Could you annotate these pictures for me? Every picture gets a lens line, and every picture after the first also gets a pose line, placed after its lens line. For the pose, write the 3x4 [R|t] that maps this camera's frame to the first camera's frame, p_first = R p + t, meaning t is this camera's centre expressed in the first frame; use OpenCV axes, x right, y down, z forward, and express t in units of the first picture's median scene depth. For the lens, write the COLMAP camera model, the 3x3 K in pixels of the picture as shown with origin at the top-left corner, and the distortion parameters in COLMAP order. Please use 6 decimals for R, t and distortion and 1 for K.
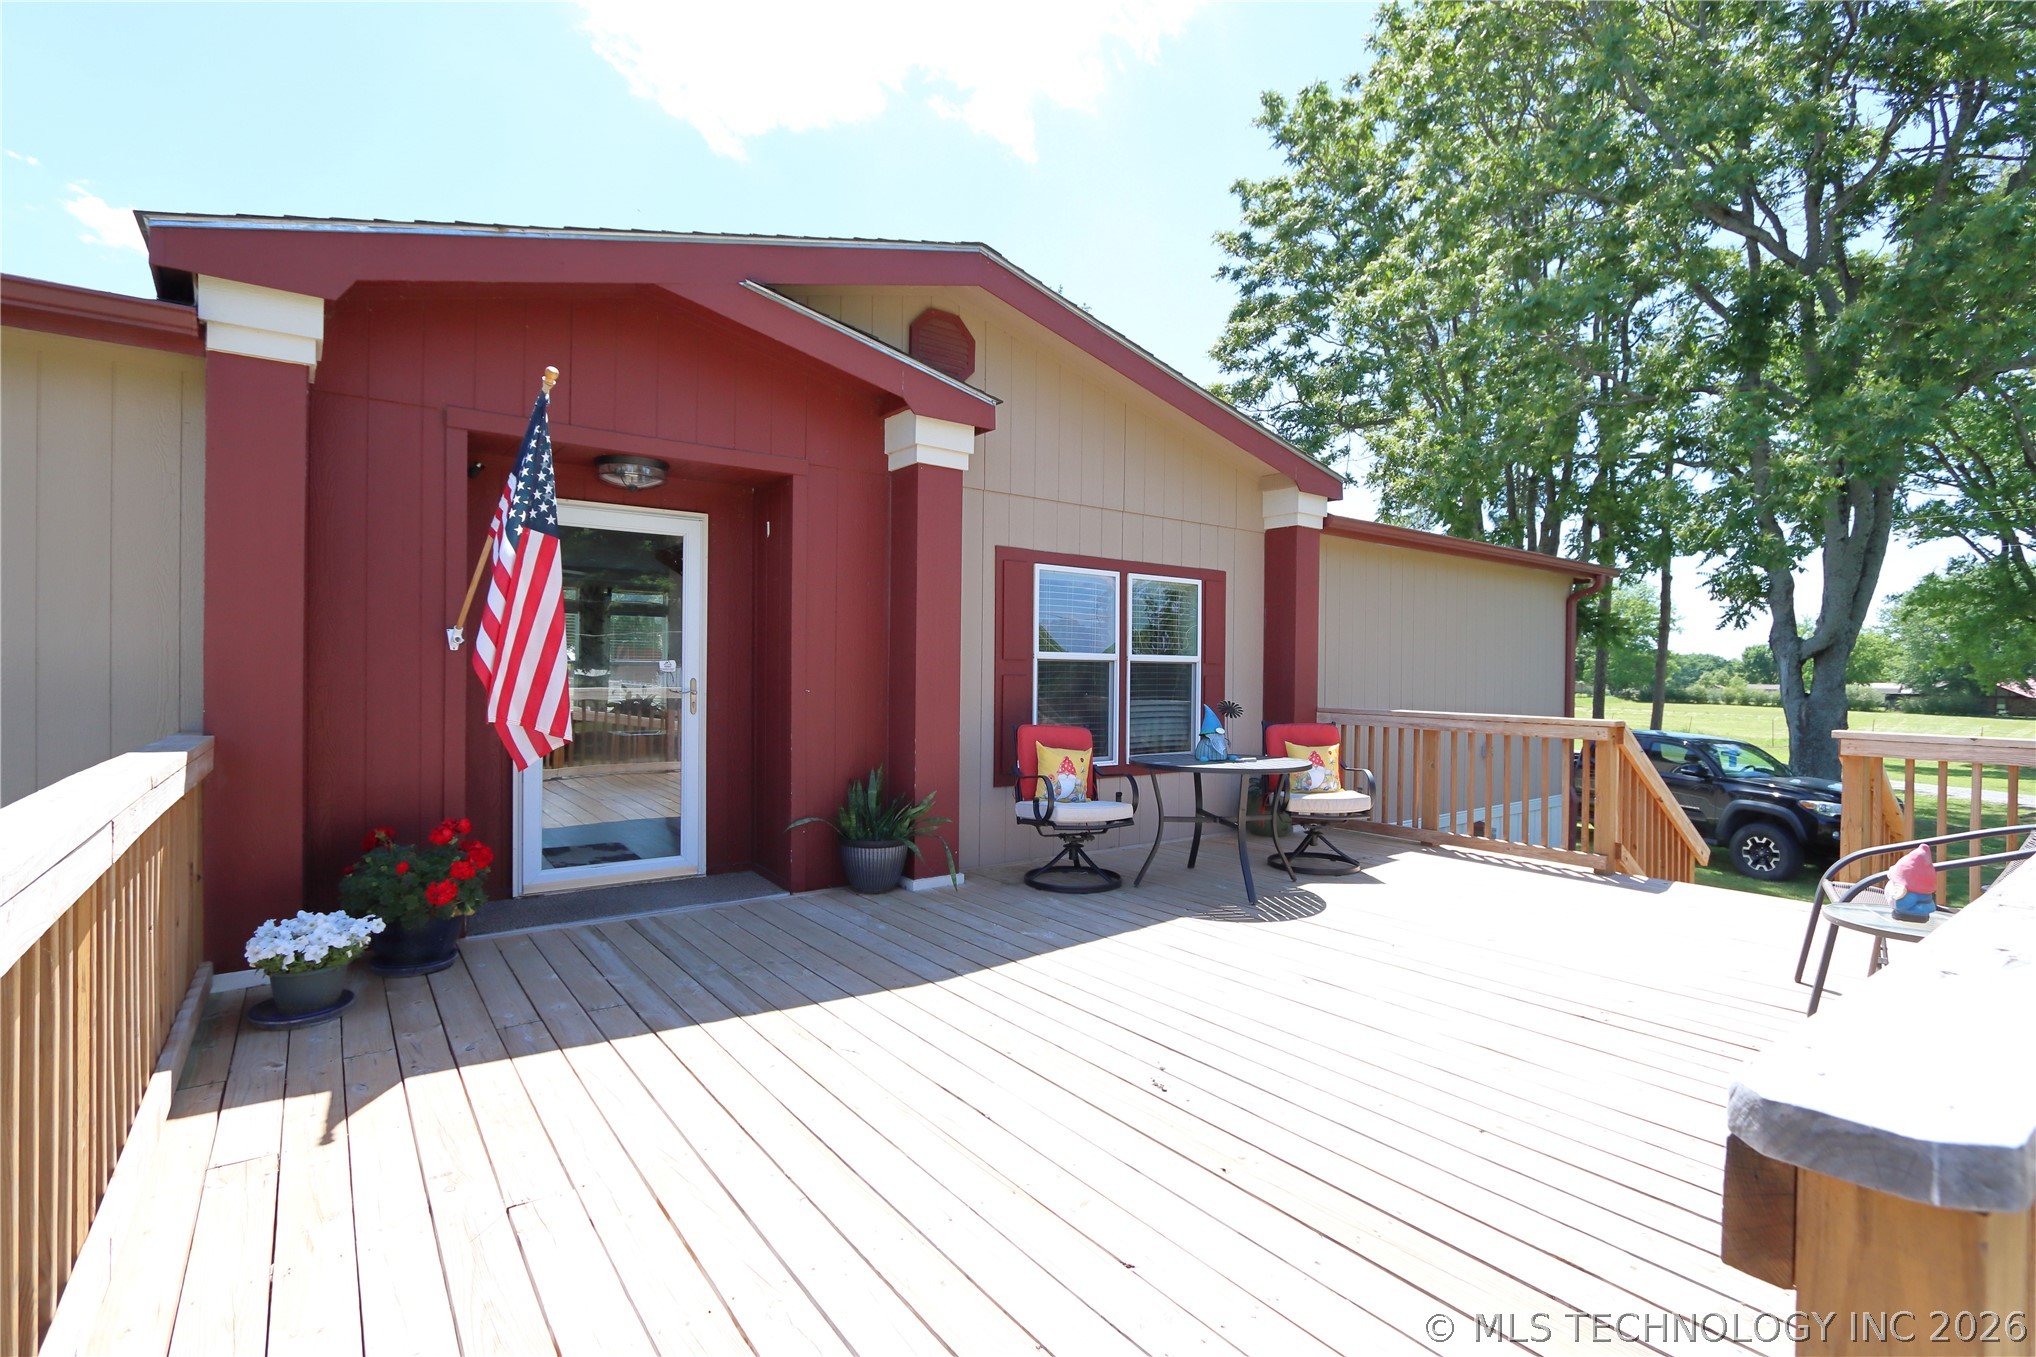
lens RADIAL K [[943.6, 0, 1007.3], [0, 943.6, 680.8], [0, 0, 1]] dist [-0.010192, 0.000171]
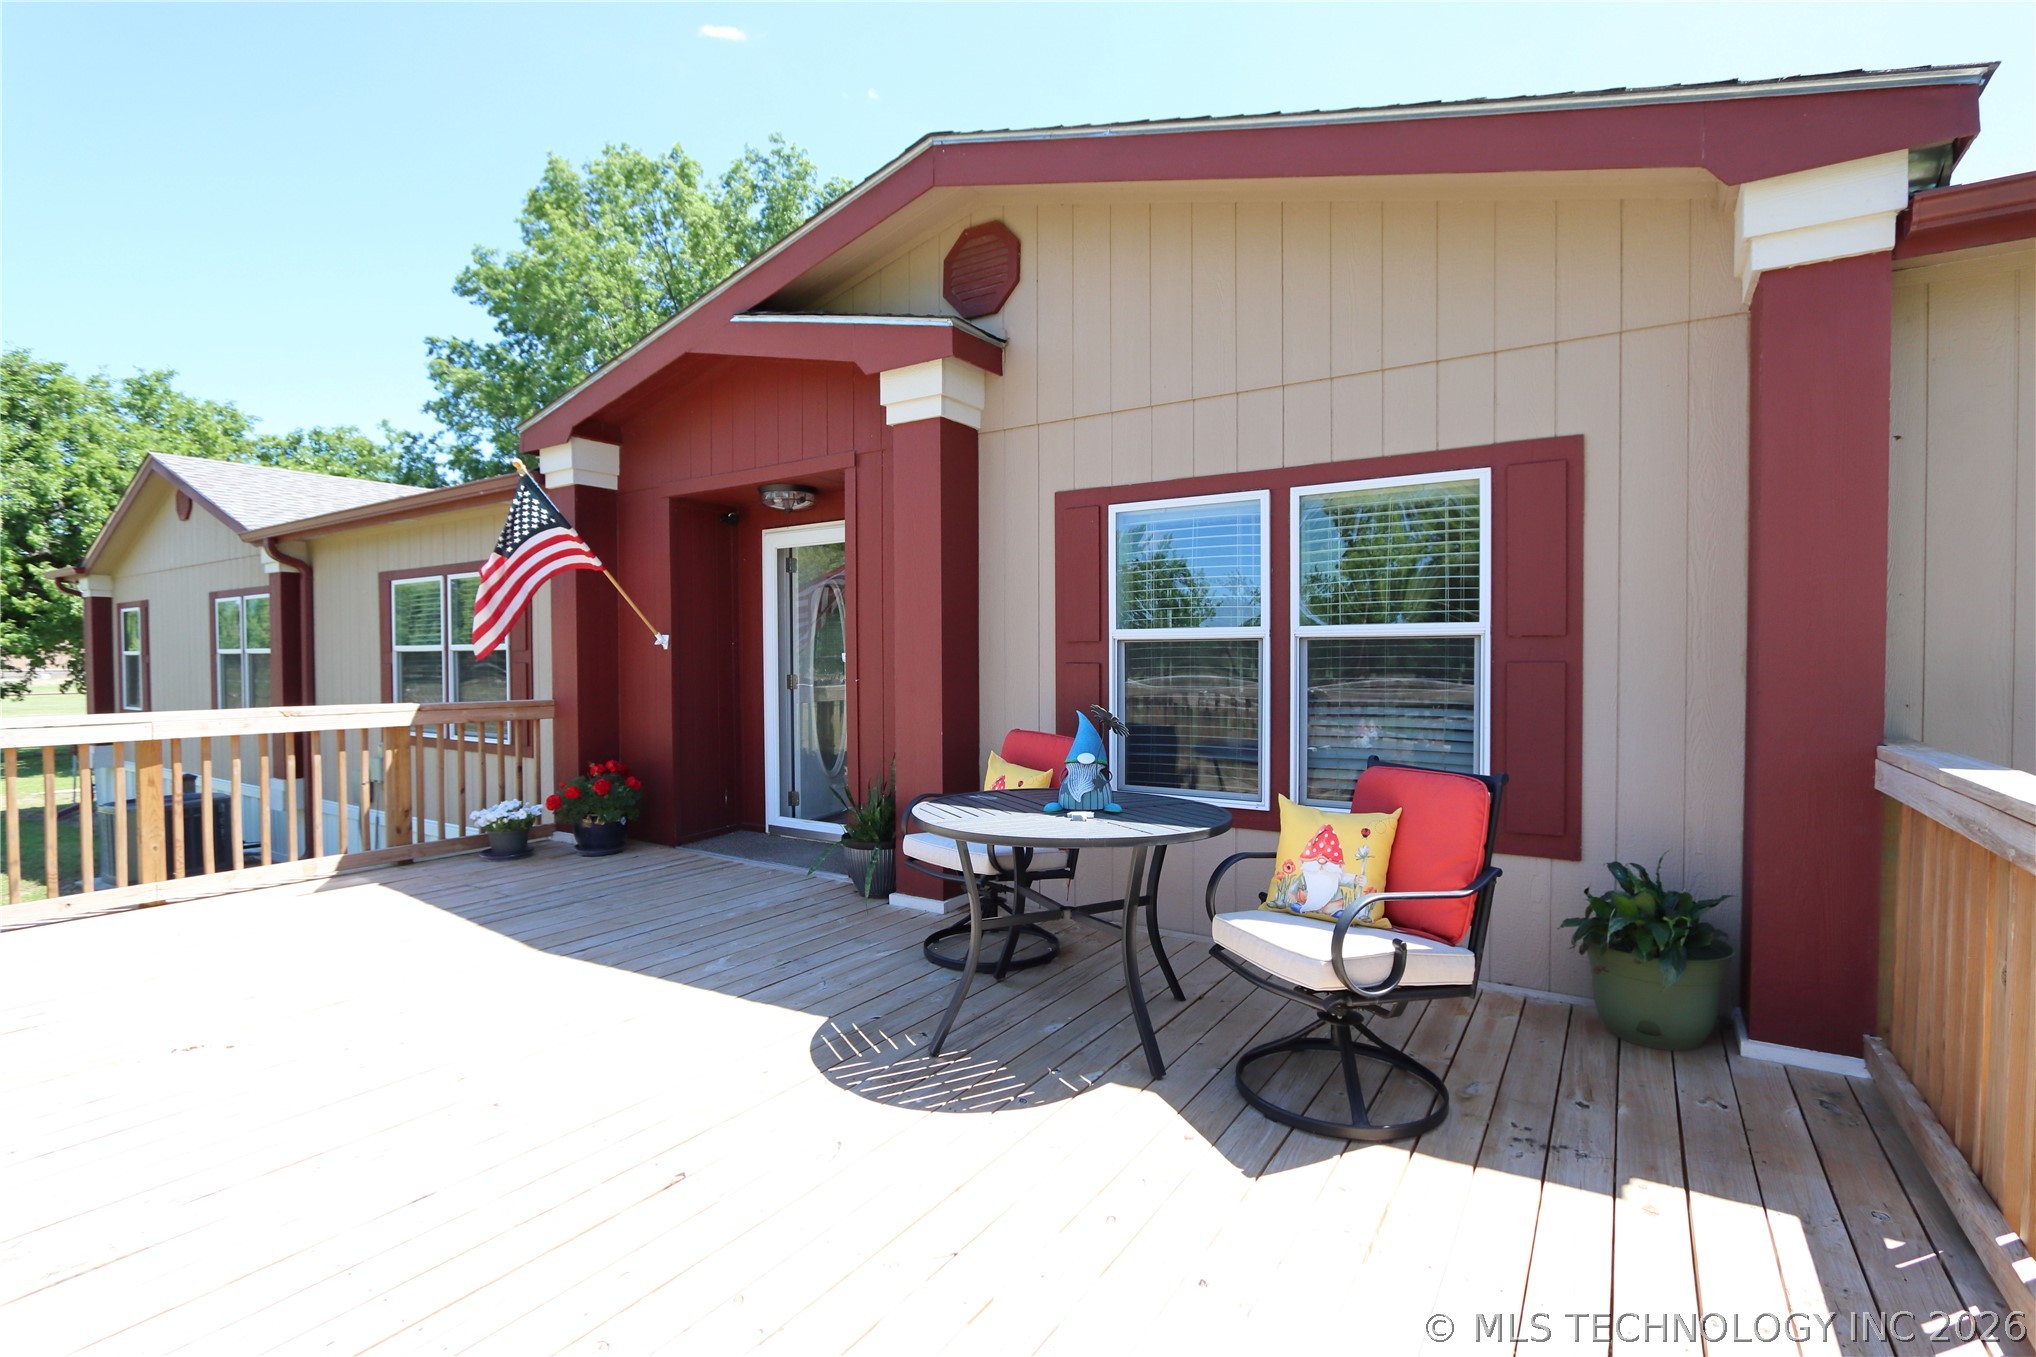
lens RADIAL K [[943.6, 0, 976.1], [0, 943.6, 665.3], [0, 0, 1]] dist [-0.010192, 0.000171]
pose [[0.333542, 0.001418, -0.942734, 0.662382], [-0.000600, 0.999999, 0.001292, -0.004892], [0.942735, 0.000135, 0.333542, 0.666157]]
